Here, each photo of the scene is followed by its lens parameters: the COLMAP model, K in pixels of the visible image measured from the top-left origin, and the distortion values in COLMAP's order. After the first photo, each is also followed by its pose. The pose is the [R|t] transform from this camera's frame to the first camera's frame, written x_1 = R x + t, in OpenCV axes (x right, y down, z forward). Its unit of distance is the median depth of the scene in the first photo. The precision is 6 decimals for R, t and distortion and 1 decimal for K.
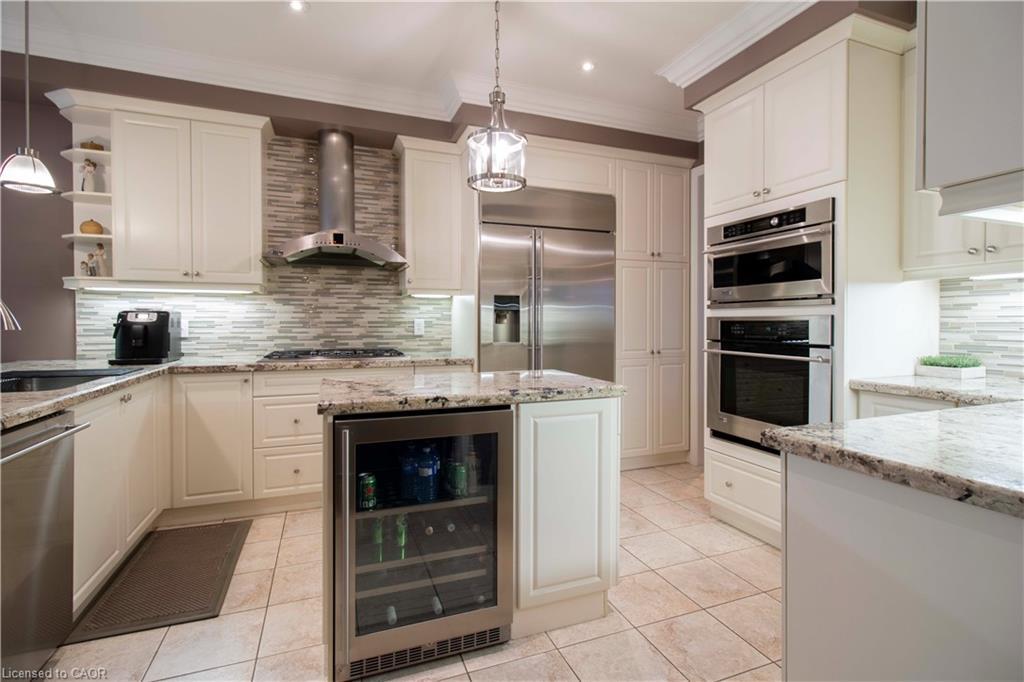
lens RADIAL K [[489.1, 0, 521.9], [0, 489.1, 323.5], [0, 0, 1]] dist [0.002579, -0.001570]
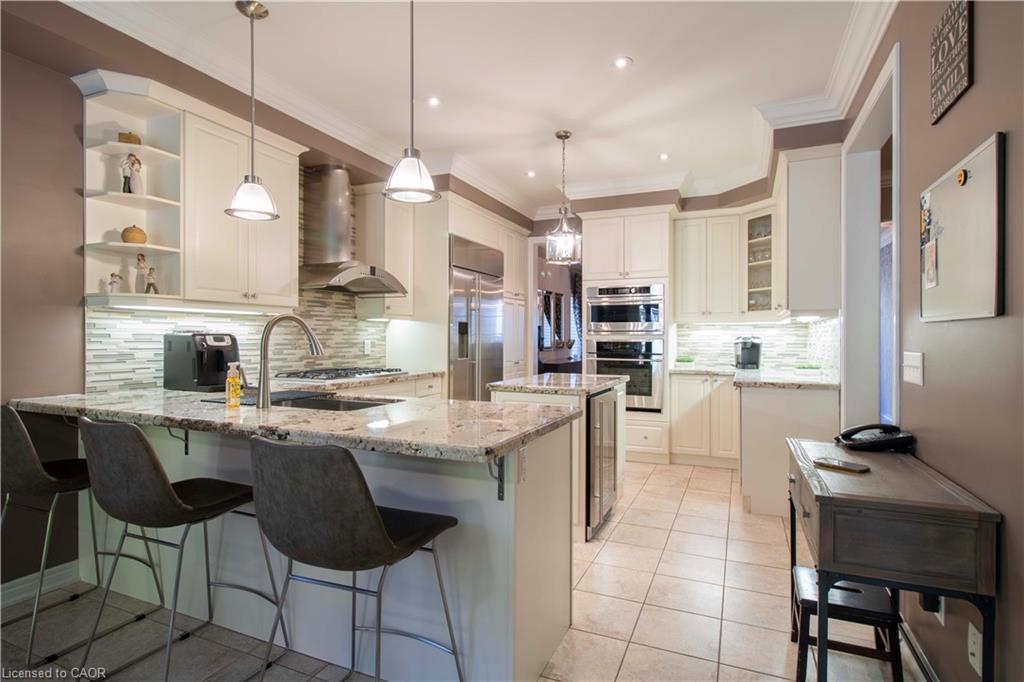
lens RADIAL K [[517.1, 0, 532.3], [0, 517.1, 333.0], [0, 0, 1]] dist [0.000960, -0.003032]
pose [[0.696385, 0.007073, 0.717634, -0.945515], [0.001153, 0.999939, -0.010974, -0.013813], [-0.717668, 0.008470, 0.696334, -0.107223]]
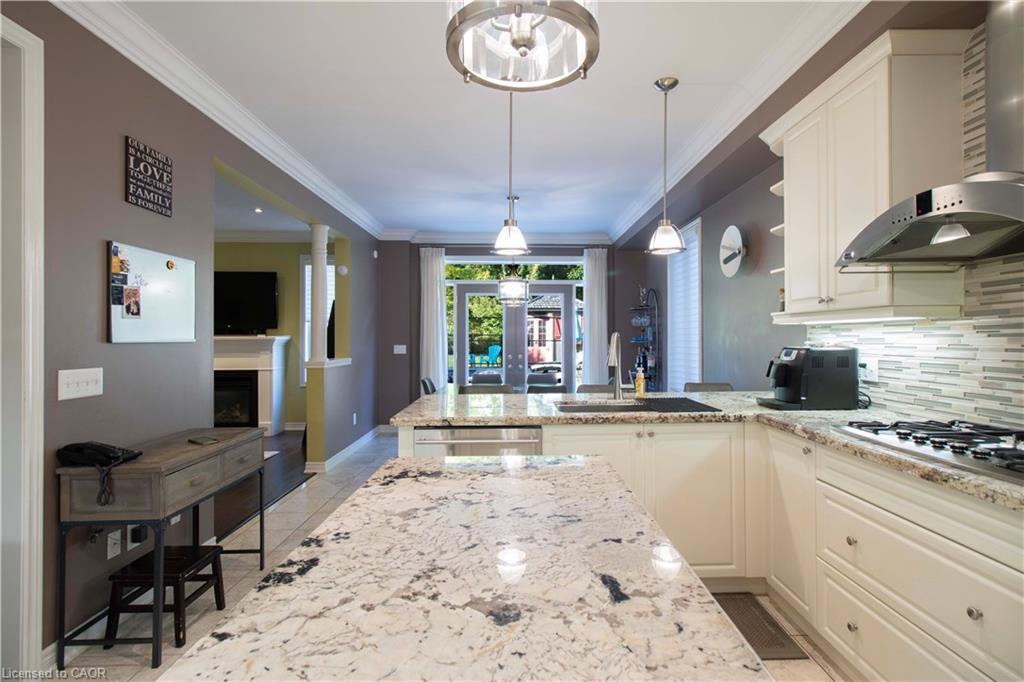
lens RADIAL K [[517.1, 0, 520.8], [0, 517.1, 337.3], [0, 0, 1]] dist [0.000960, -0.003032]
pose [[-0.345141, 0.000058, -0.938551, 0.232594], [0.001517, 0.999999, -0.000496, -0.039803], [0.938550, -0.001595, -0.345141, 0.770473]]
